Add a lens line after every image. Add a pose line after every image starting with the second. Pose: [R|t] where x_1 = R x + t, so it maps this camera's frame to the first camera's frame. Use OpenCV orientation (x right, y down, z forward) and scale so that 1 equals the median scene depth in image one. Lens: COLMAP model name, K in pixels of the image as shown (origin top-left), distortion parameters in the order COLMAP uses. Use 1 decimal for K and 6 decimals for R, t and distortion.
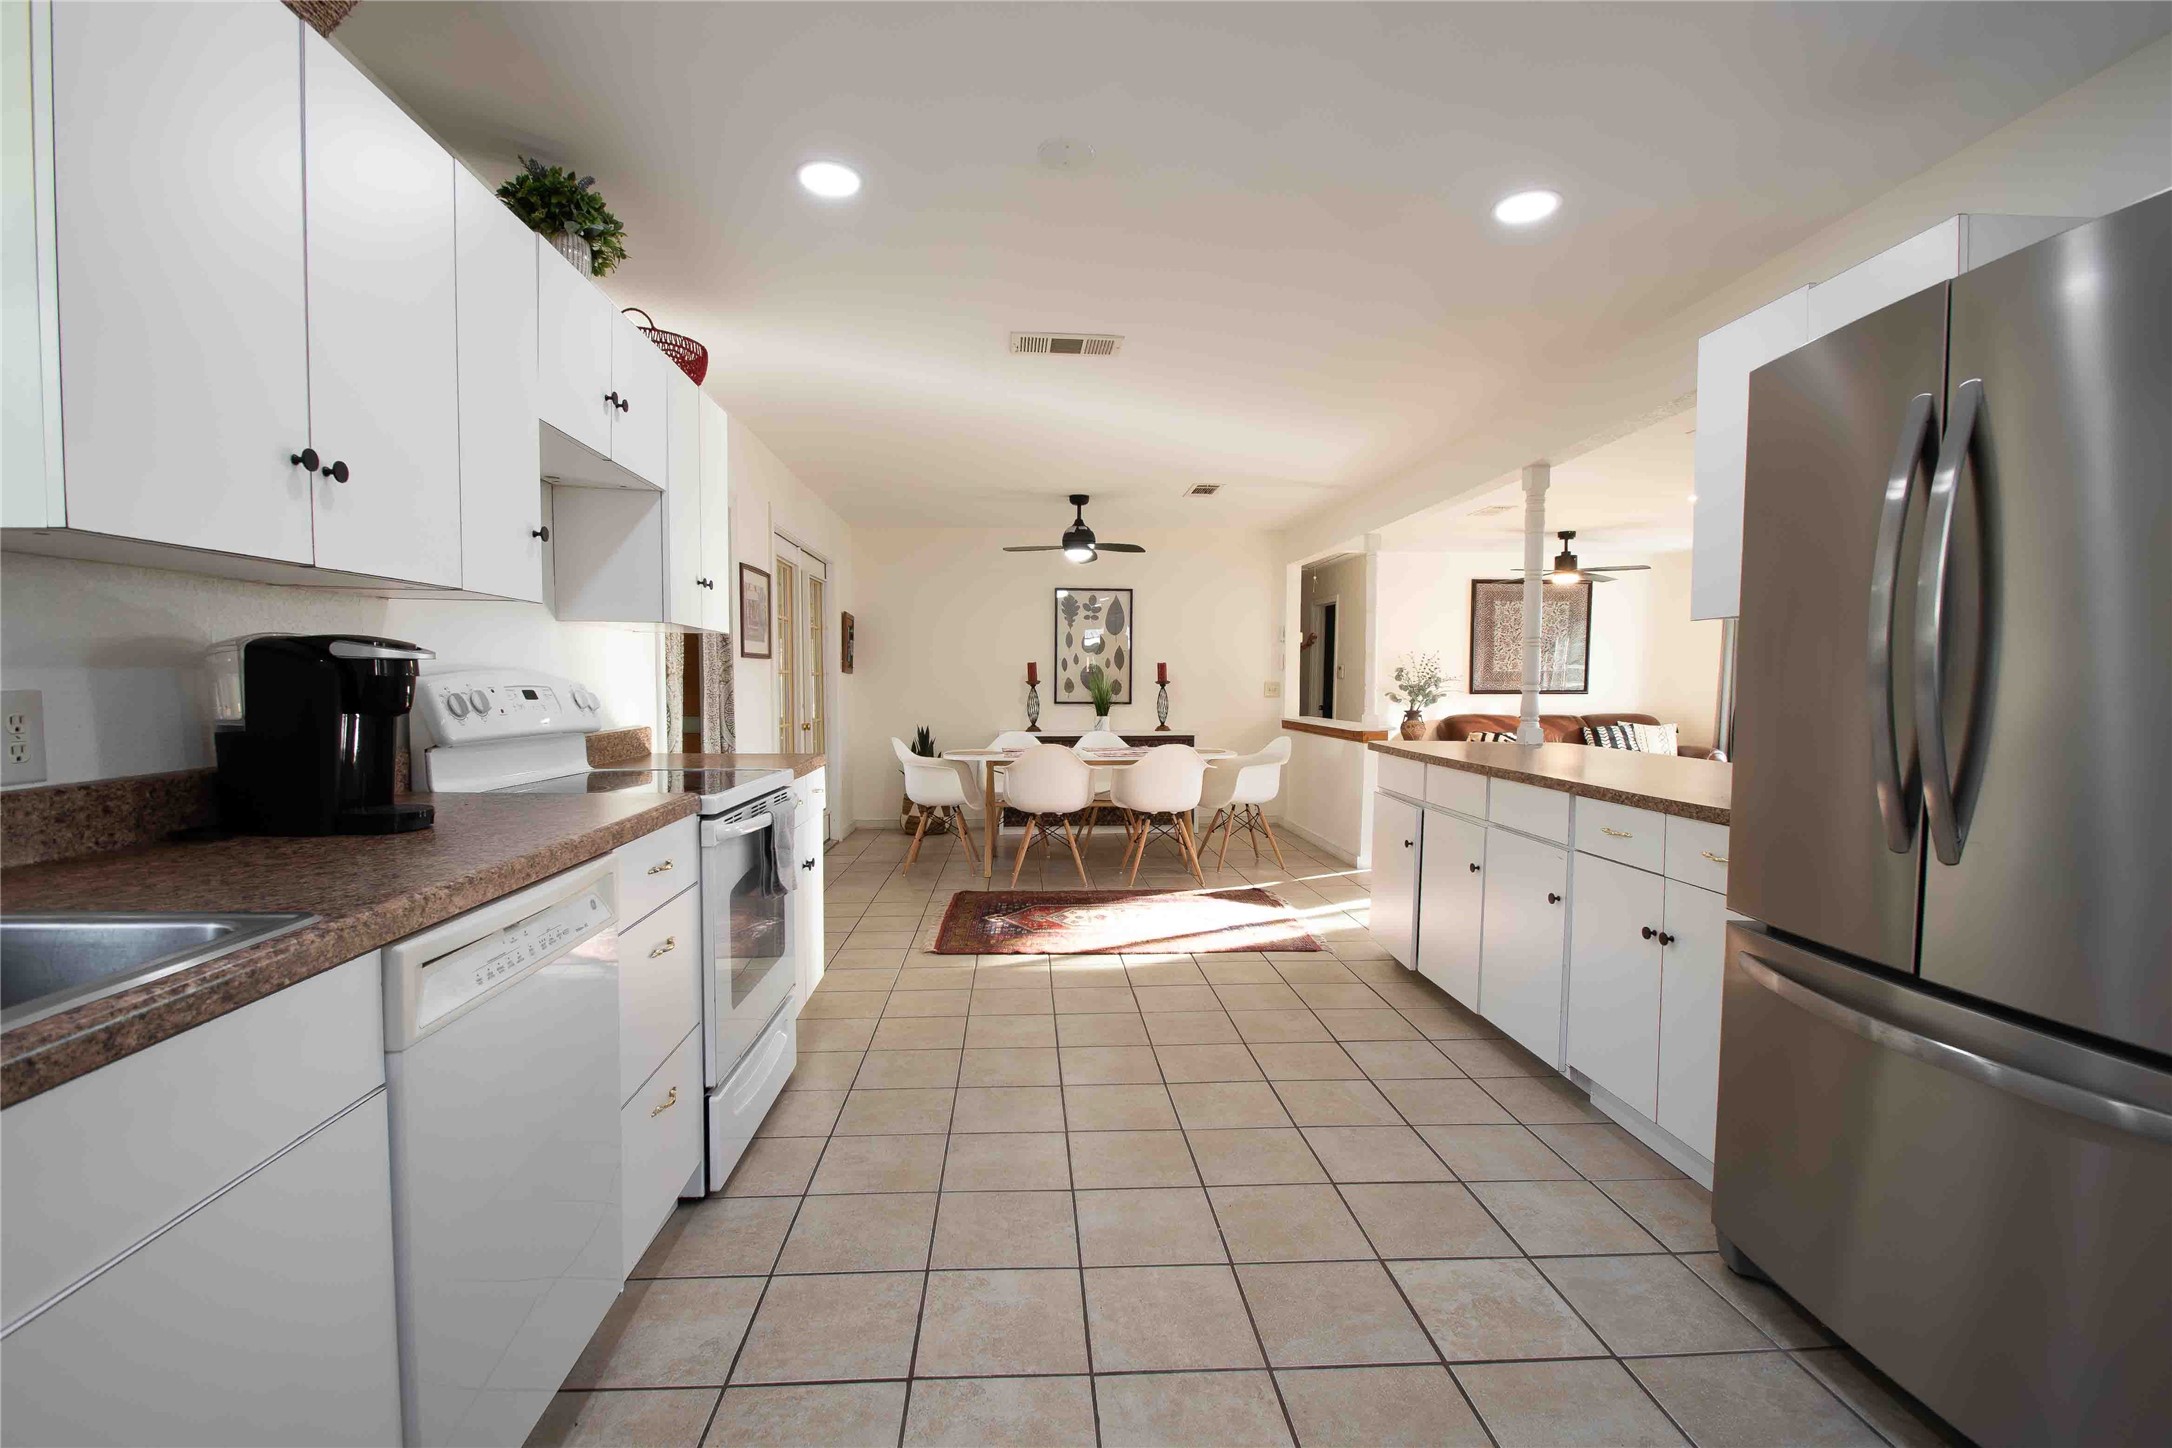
lens RADIAL K [[960.9, 0, 1054.2], [0, 960.9, 733.1], [0, 0, 1]] dist [-0.043656, -0.000111]
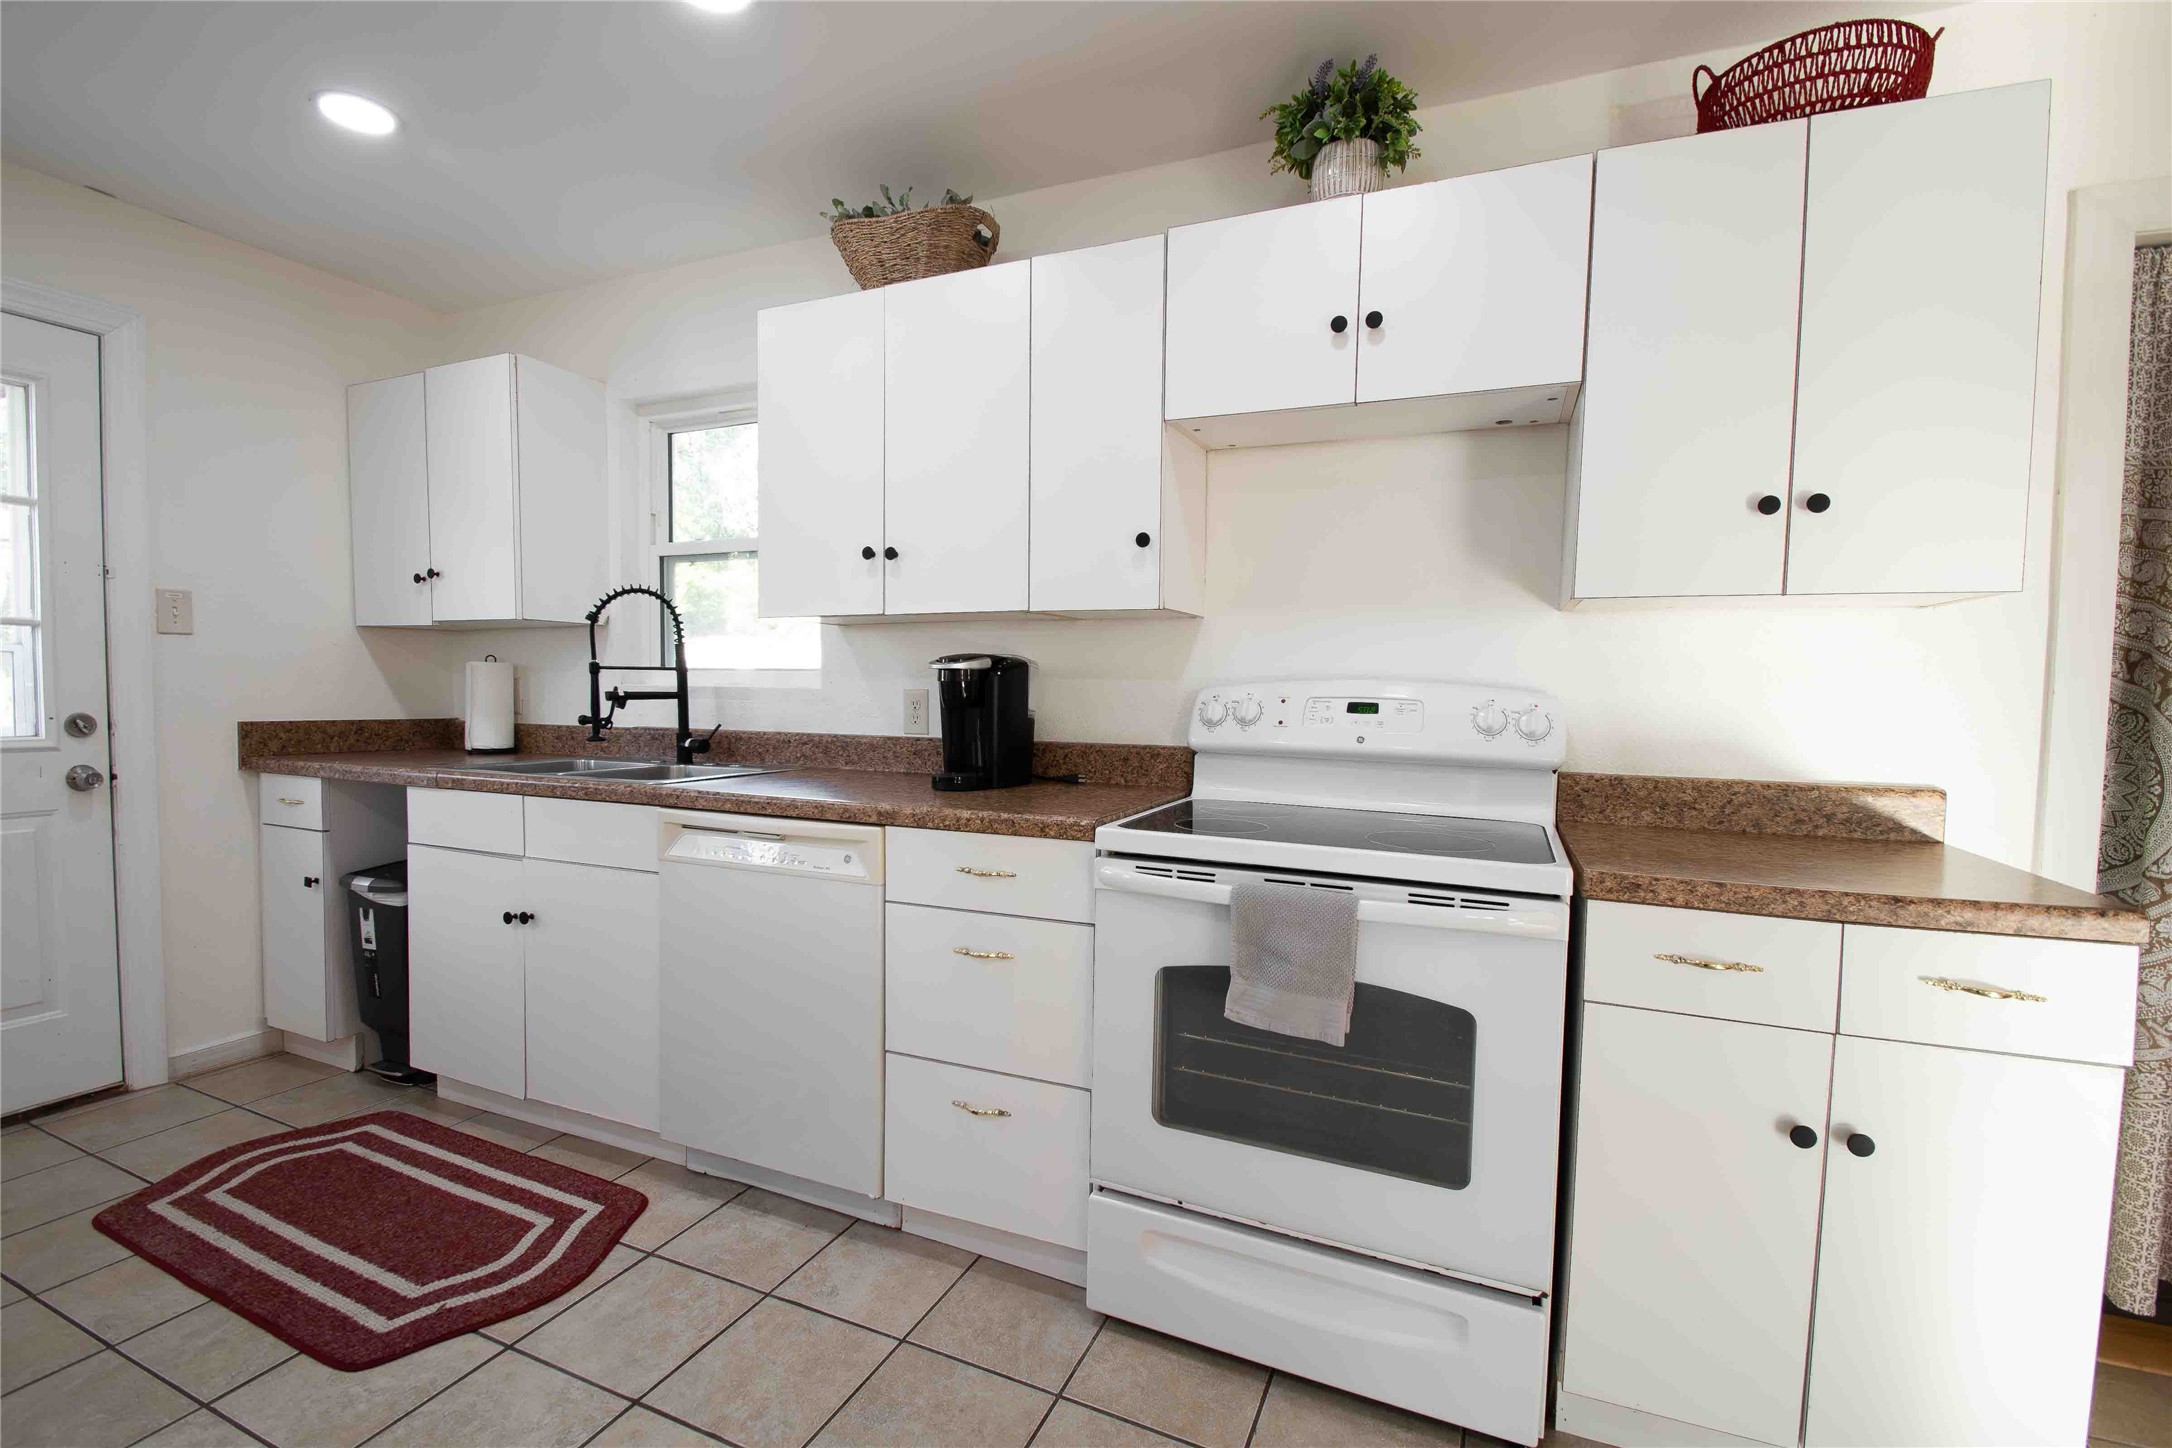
lens RADIAL K [[948.8, 0, 1084.4], [0, 948.8, 744.9], [0, 0, 1]] dist [0.008286, -0.014495]
pose [[-0.438960, 0.042813, -0.897486, 0.446055], [-0.065549, 0.994677, 0.079509, -0.082365], [0.896112, 0.093731, -0.433817, 1.602950]]
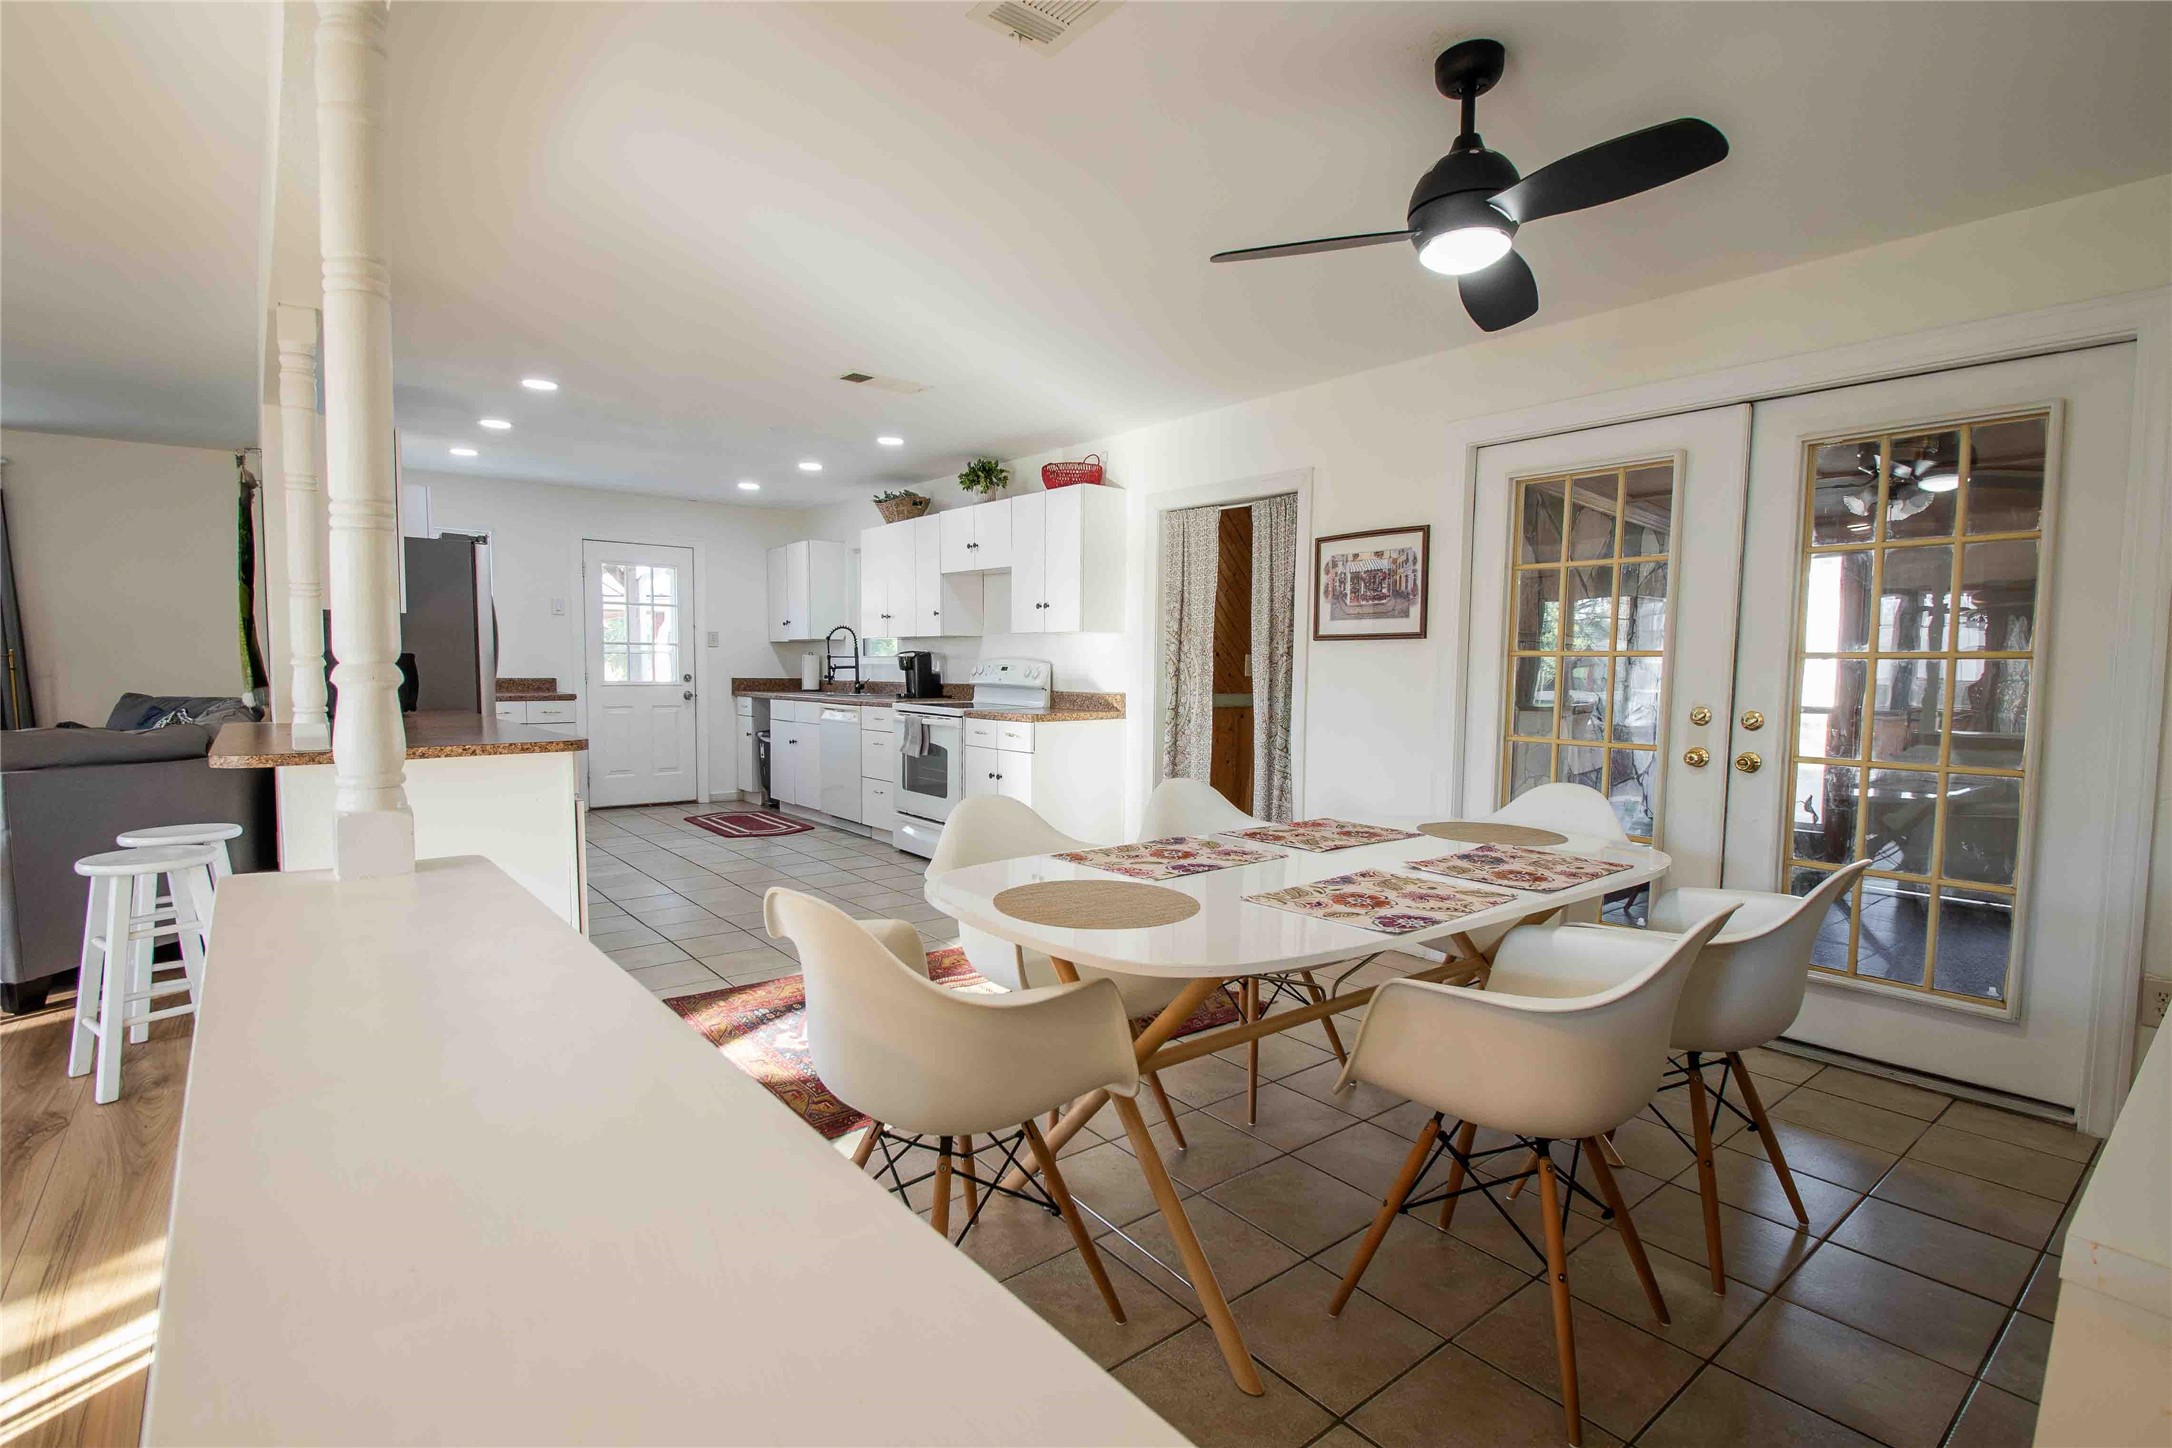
lens RADIAL K [[1011.4, 0, 1085.4], [0, 1011.4, 745.5], [0, 0, 1]] dist [-0.001683, -0.000534]
pose [[-0.802046, 0.038998, -0.595988, 1.130839], [-0.042540, 0.991602, 0.122133, -0.232627], [0.595746, 0.123309, -0.793651, 4.354519]]
